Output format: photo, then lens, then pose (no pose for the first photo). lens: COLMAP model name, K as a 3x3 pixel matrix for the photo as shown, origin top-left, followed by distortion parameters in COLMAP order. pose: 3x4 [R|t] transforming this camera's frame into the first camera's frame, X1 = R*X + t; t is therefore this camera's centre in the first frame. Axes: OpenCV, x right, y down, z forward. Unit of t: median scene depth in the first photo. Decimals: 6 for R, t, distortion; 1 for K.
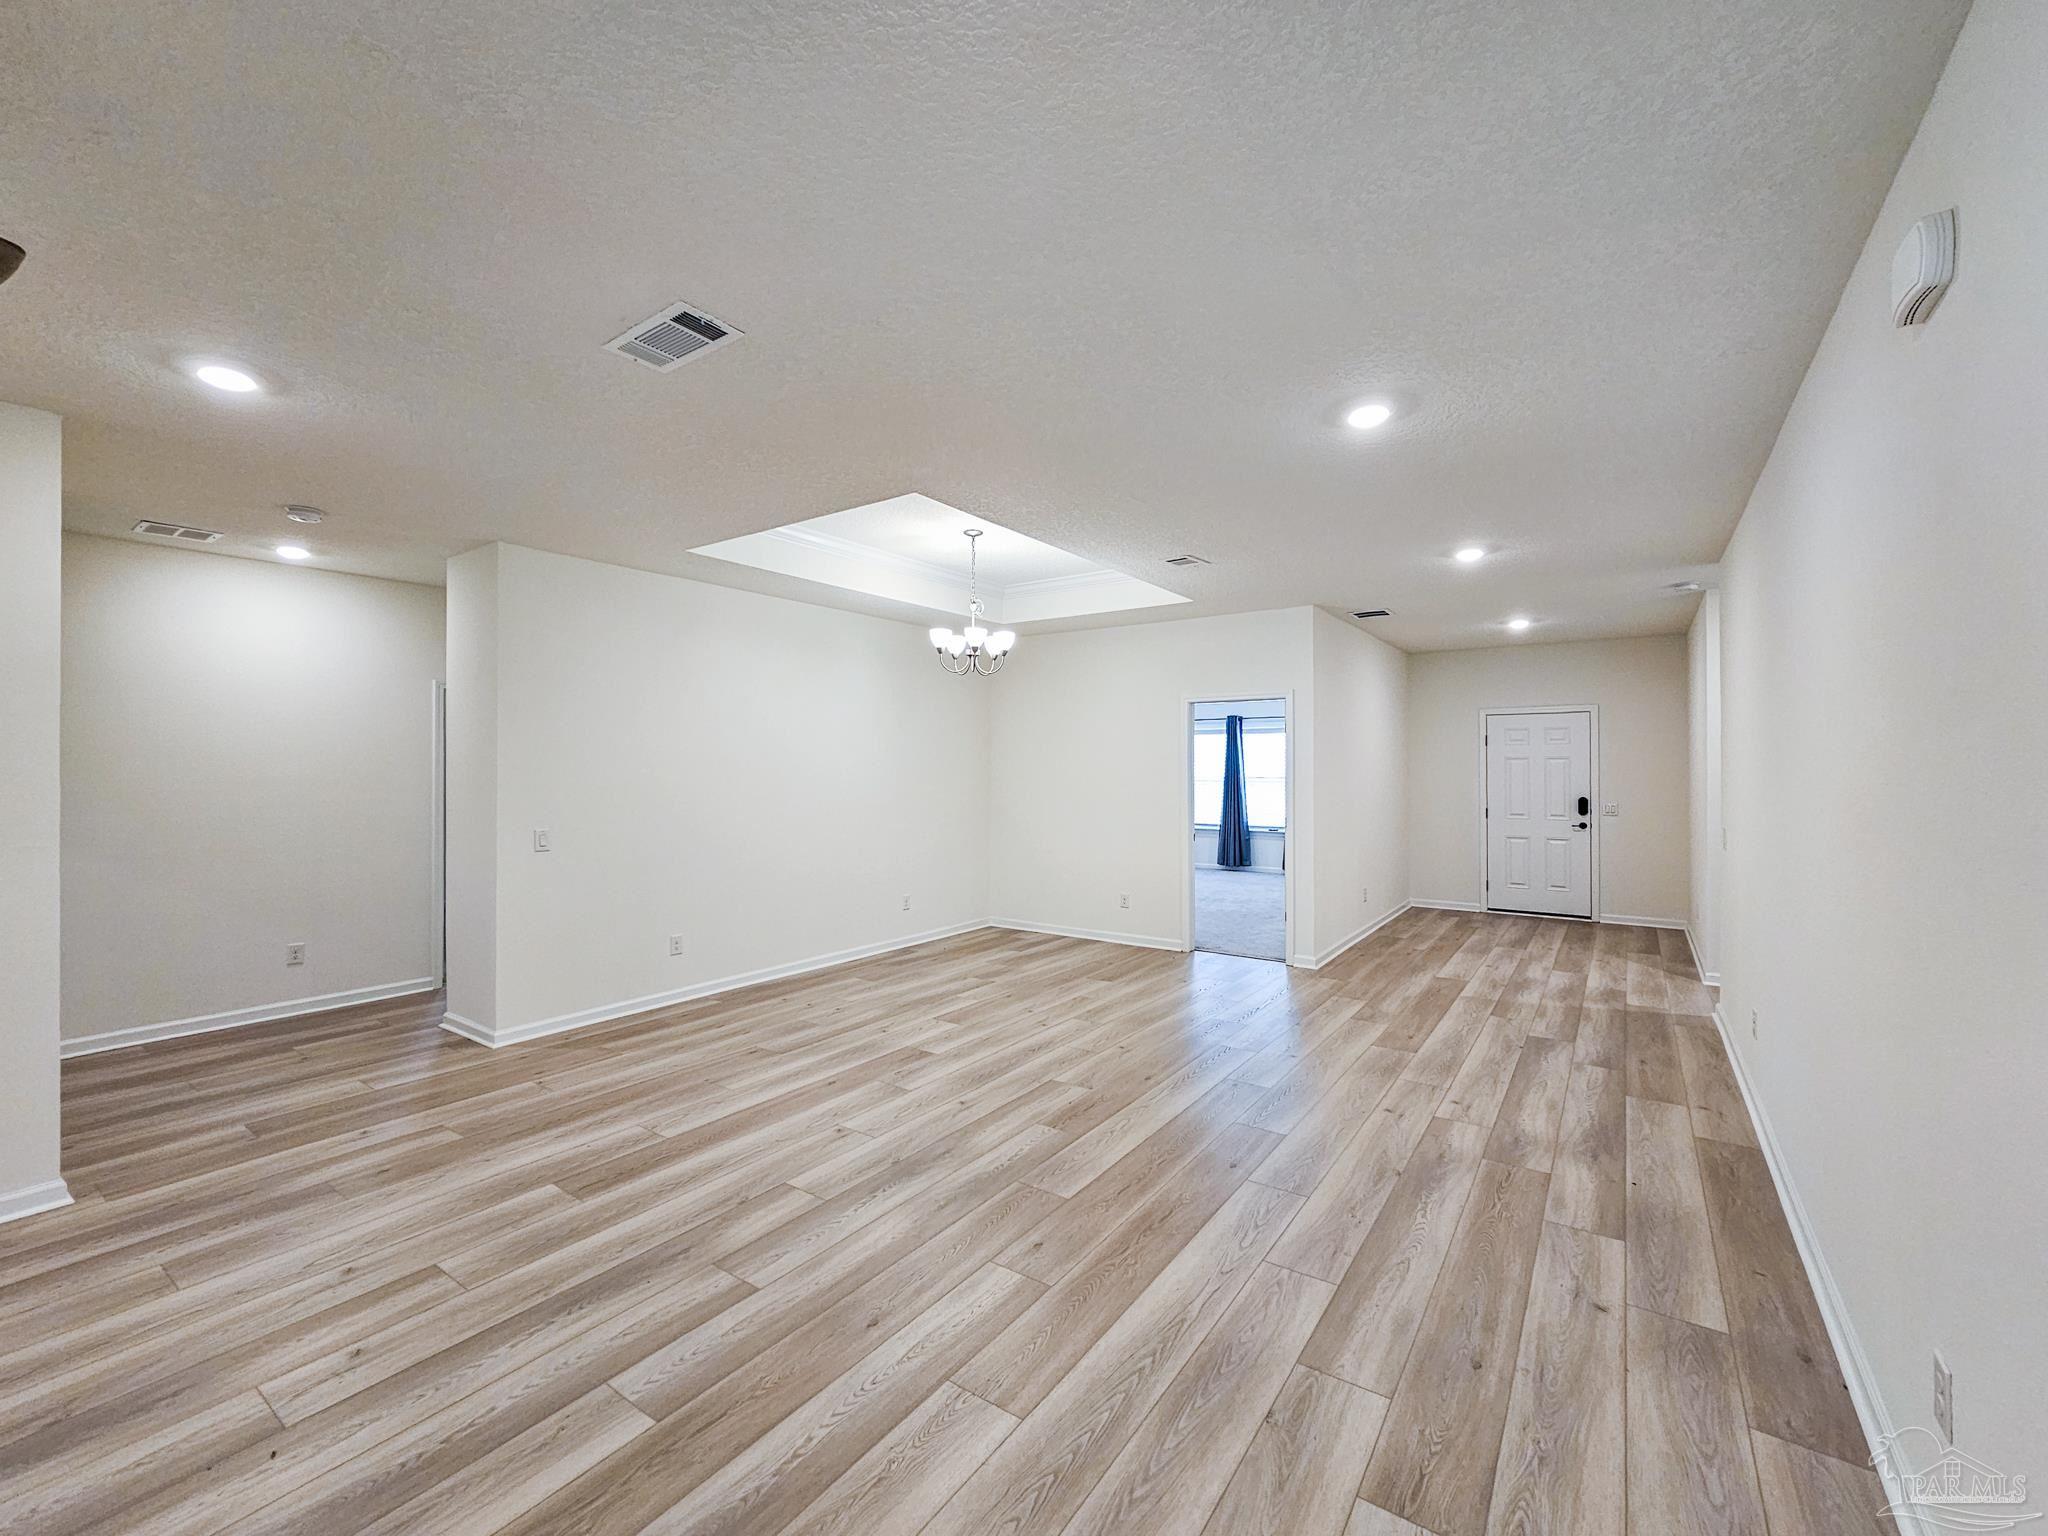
lens RADIAL K [[864.9, 0, 1024.0], [0, 864.9, 768.0], [0, 0, 1]] dist [-0.012711, 0.000493]
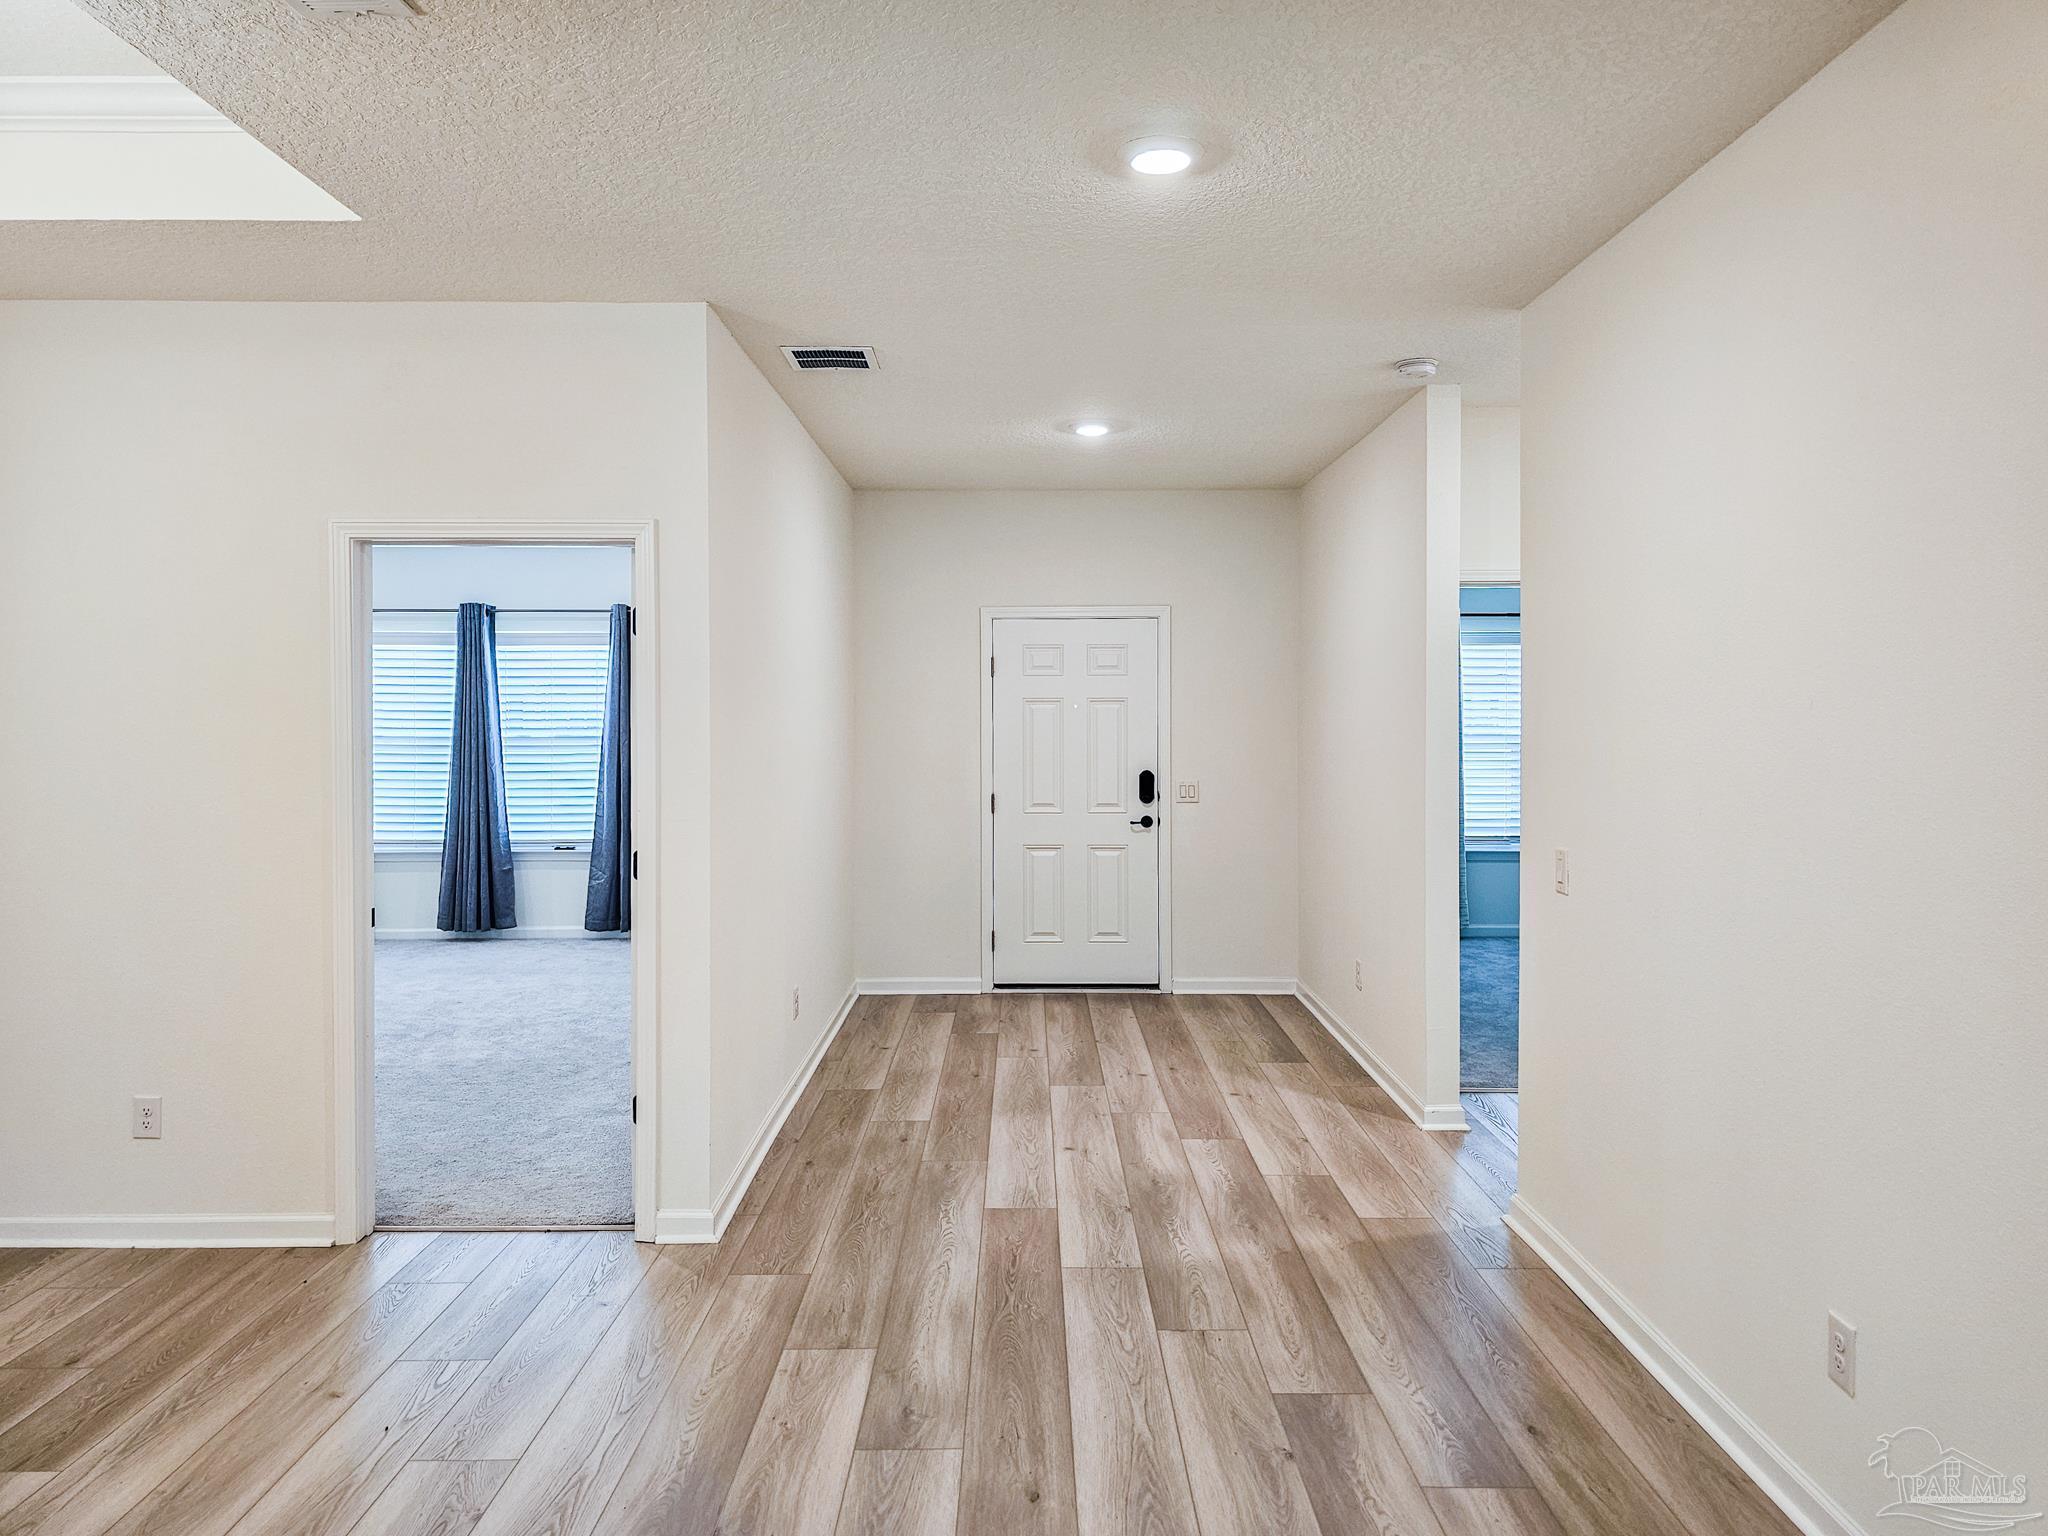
lens RADIAL K [[1402.5, 0, 1049.6], [0, 1402.5, 722.9], [0, 0, 1]] dist [0.088589, -0.084839]
pose [[0.808177, -0.005096, 0.588917, 0.076786], [0.000301, 0.999966, 0.008240, -0.005138], [-0.588939, -0.006482, 0.808151, 0.360642]]
